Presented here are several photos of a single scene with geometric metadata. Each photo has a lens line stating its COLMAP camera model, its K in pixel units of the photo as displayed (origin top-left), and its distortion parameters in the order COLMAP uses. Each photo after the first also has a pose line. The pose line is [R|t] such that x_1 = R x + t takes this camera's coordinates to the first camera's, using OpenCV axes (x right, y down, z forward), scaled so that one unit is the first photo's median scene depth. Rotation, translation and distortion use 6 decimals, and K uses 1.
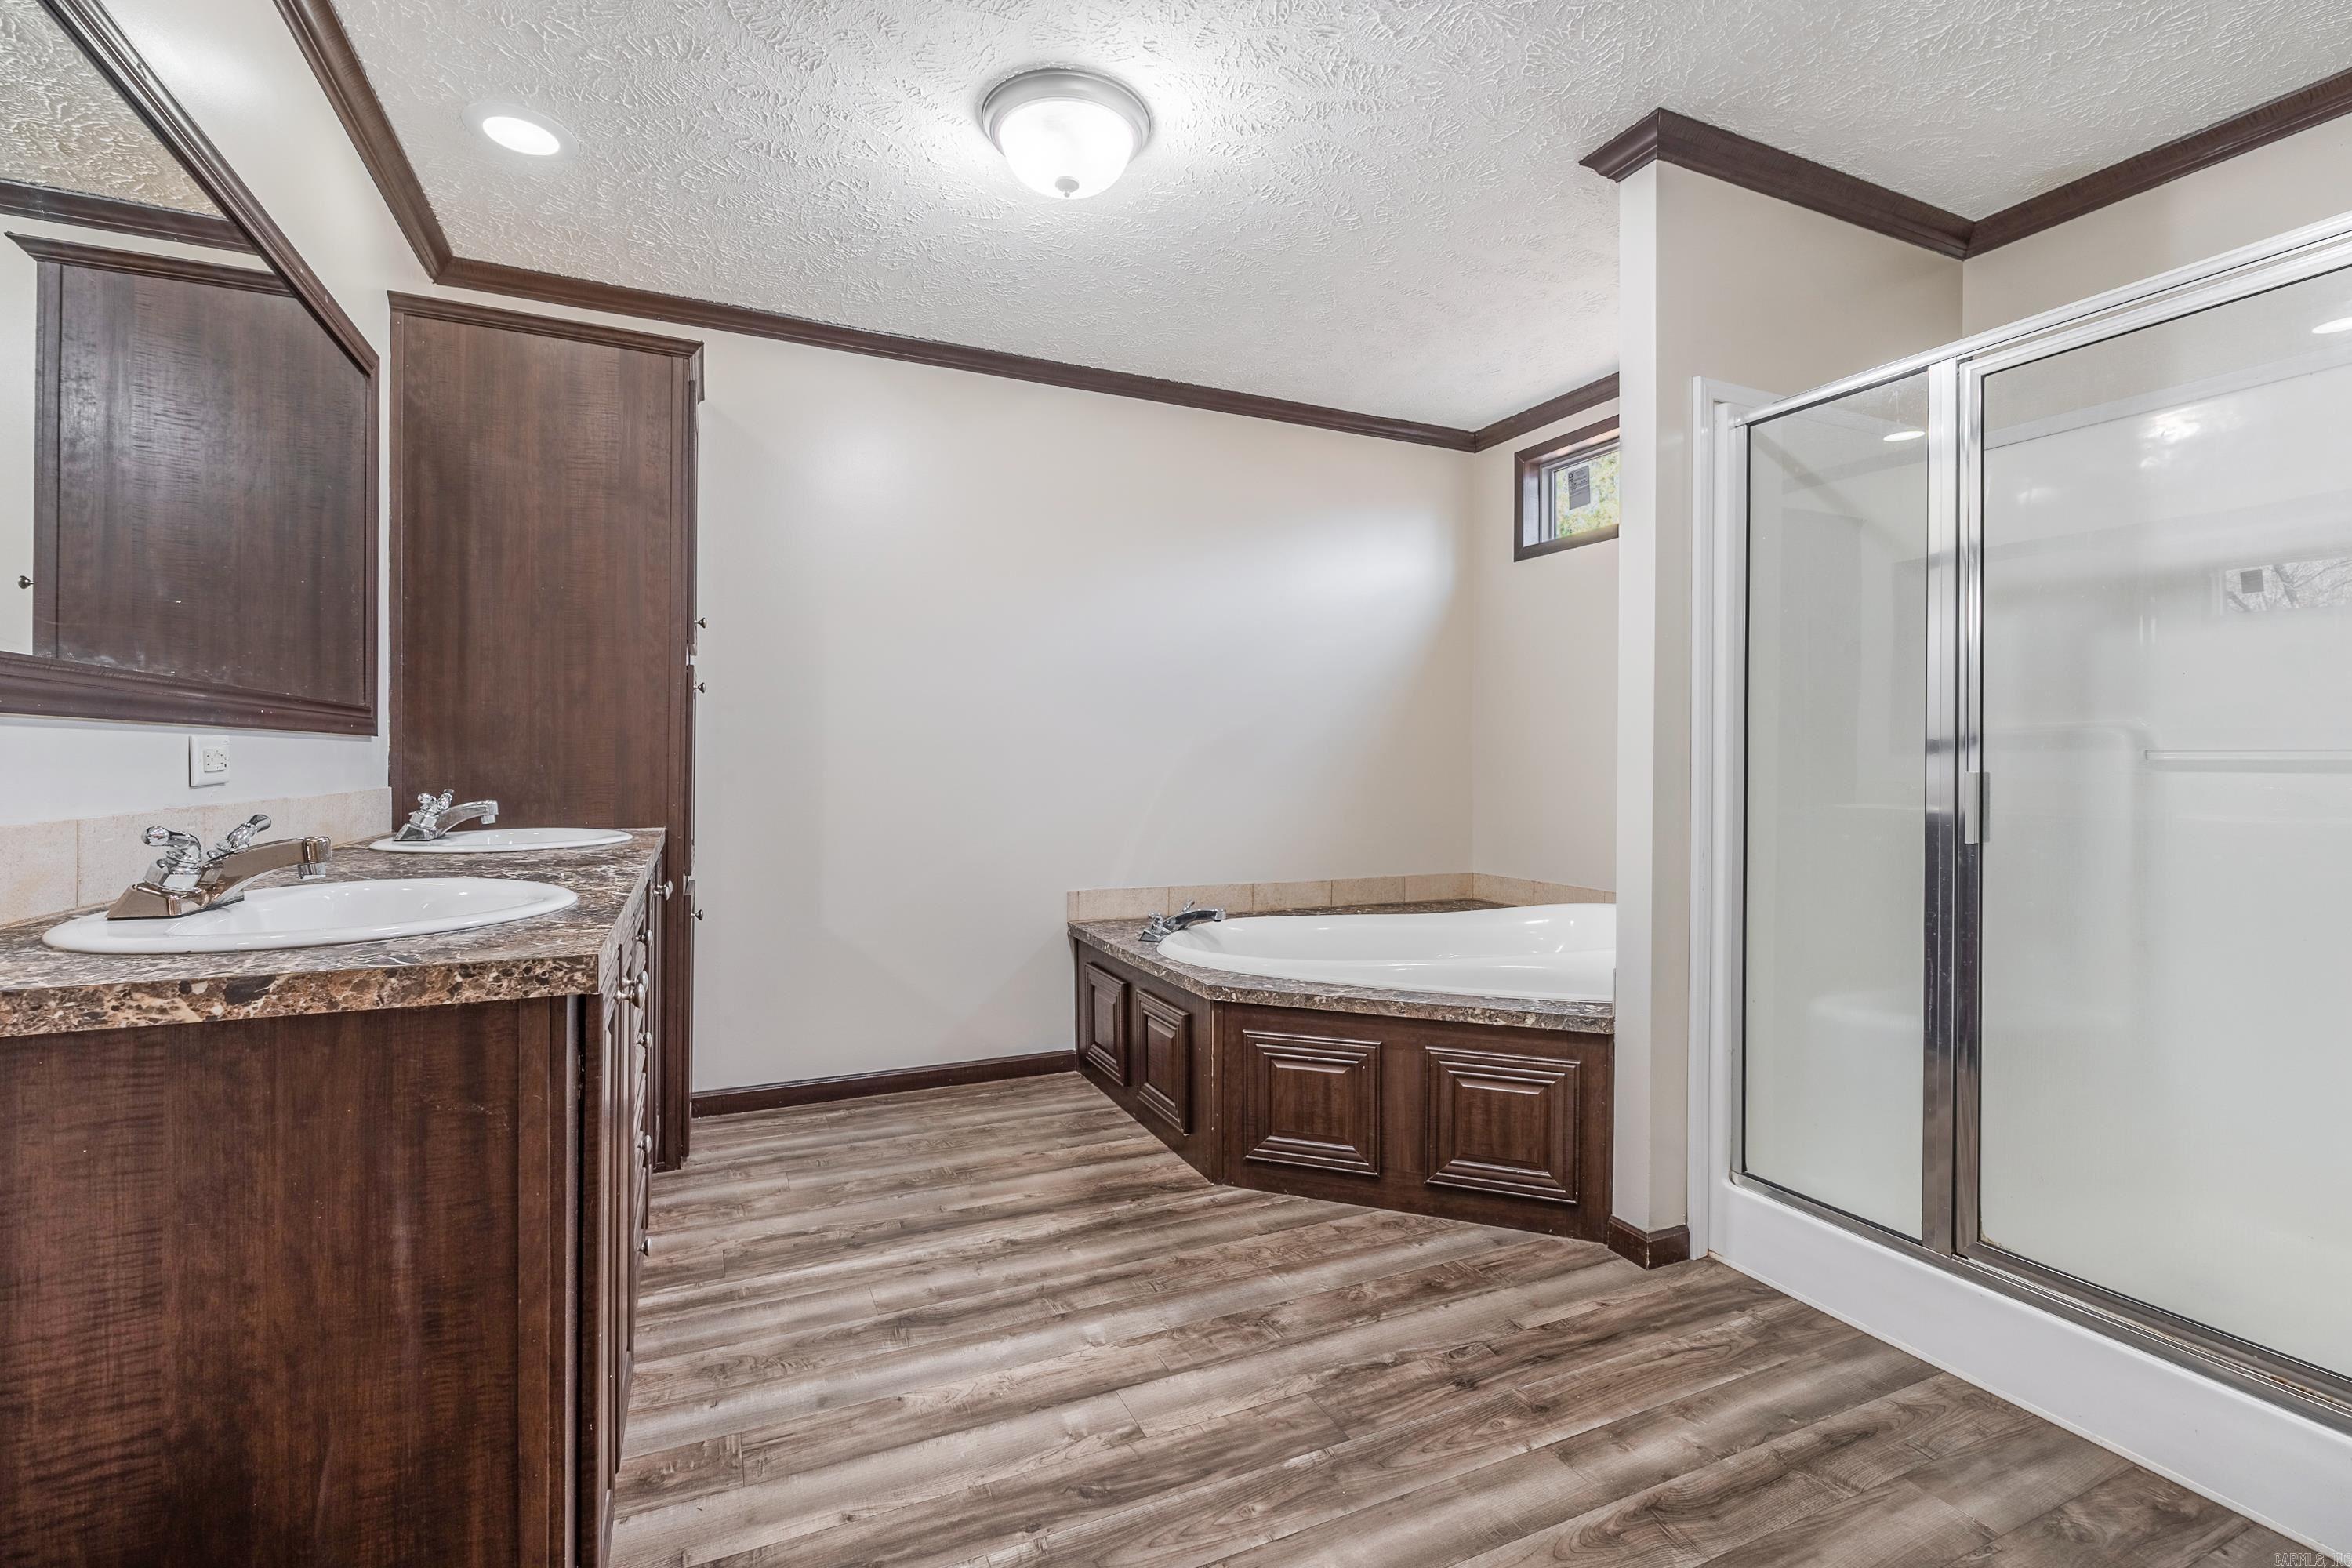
lens RADIAL K [[1032.8, 0, 1170.6], [0, 1032.8, 769.6], [0, 0, 1]] dist [-0.007404, -0.000103]
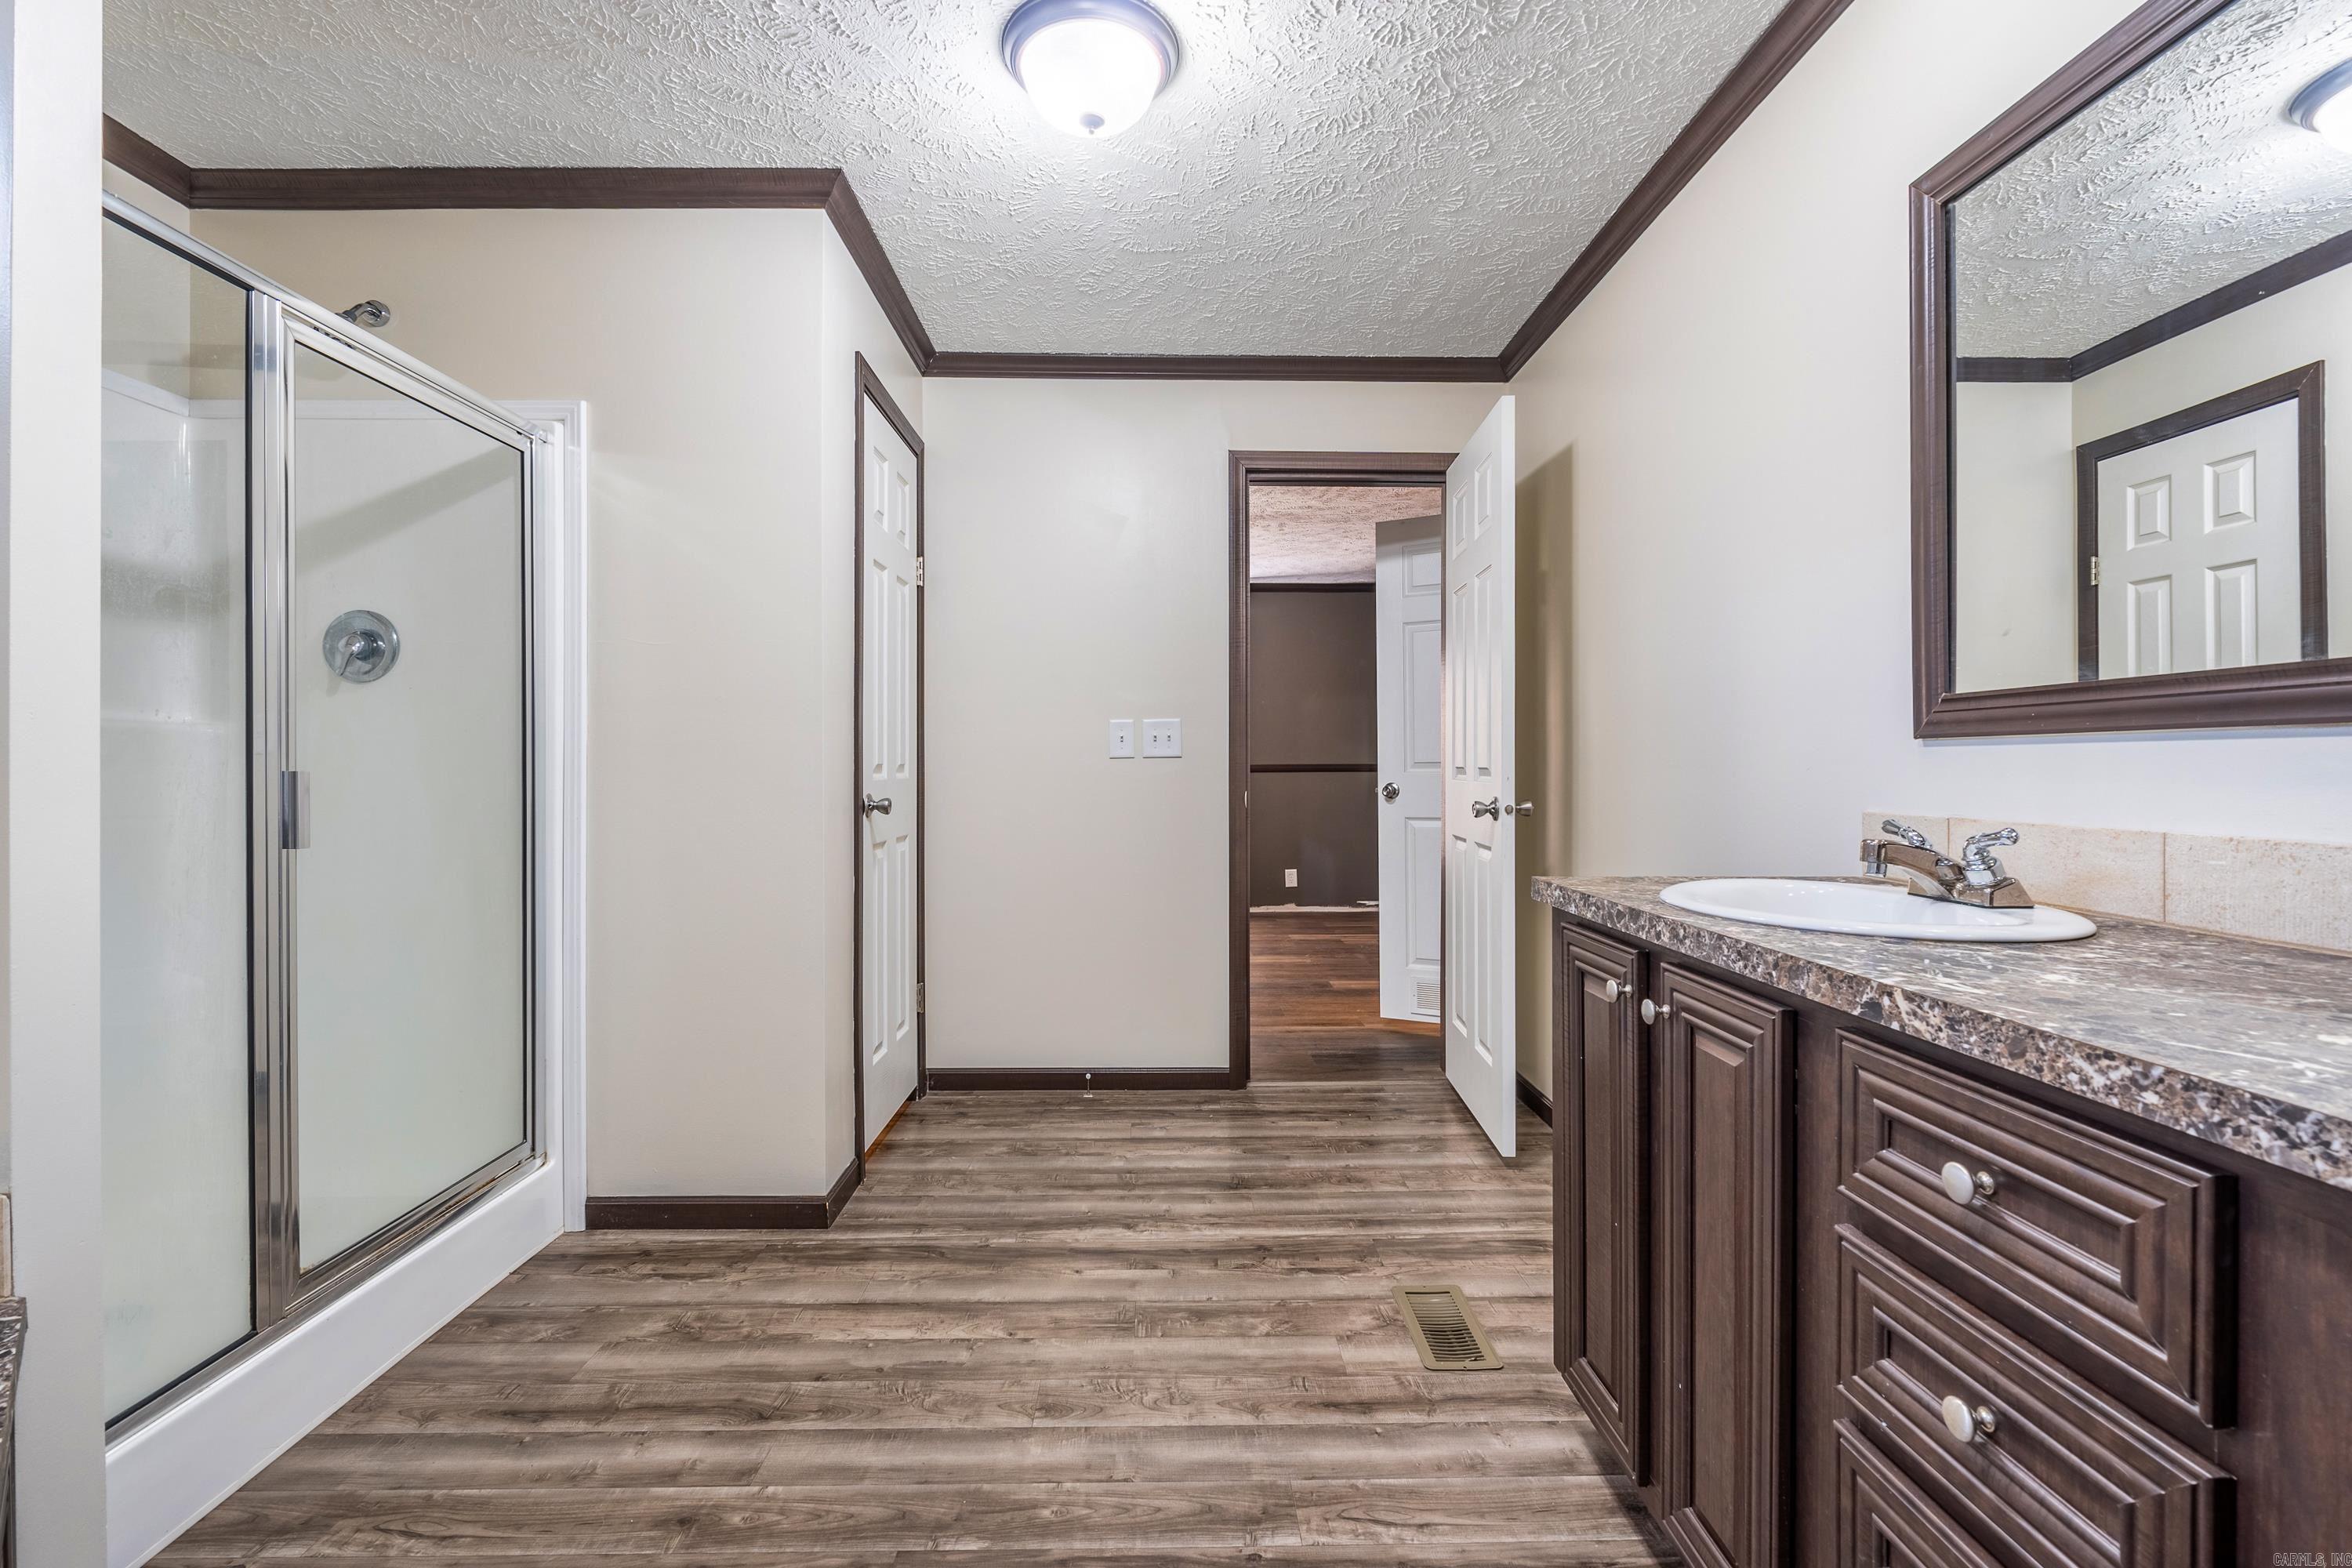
lens RADIAL K [[1032.8, 0, 1175.7], [0, 1032.8, 771.7], [0, 0, 1]] dist [-0.007404, -0.000103]
pose [[-0.916529, -0.004899, 0.399938, -0.647123], [-0.000987, 0.999950, 0.009986, -0.042713], [-0.399966, 0.008758, -0.916488, 2.007498]]
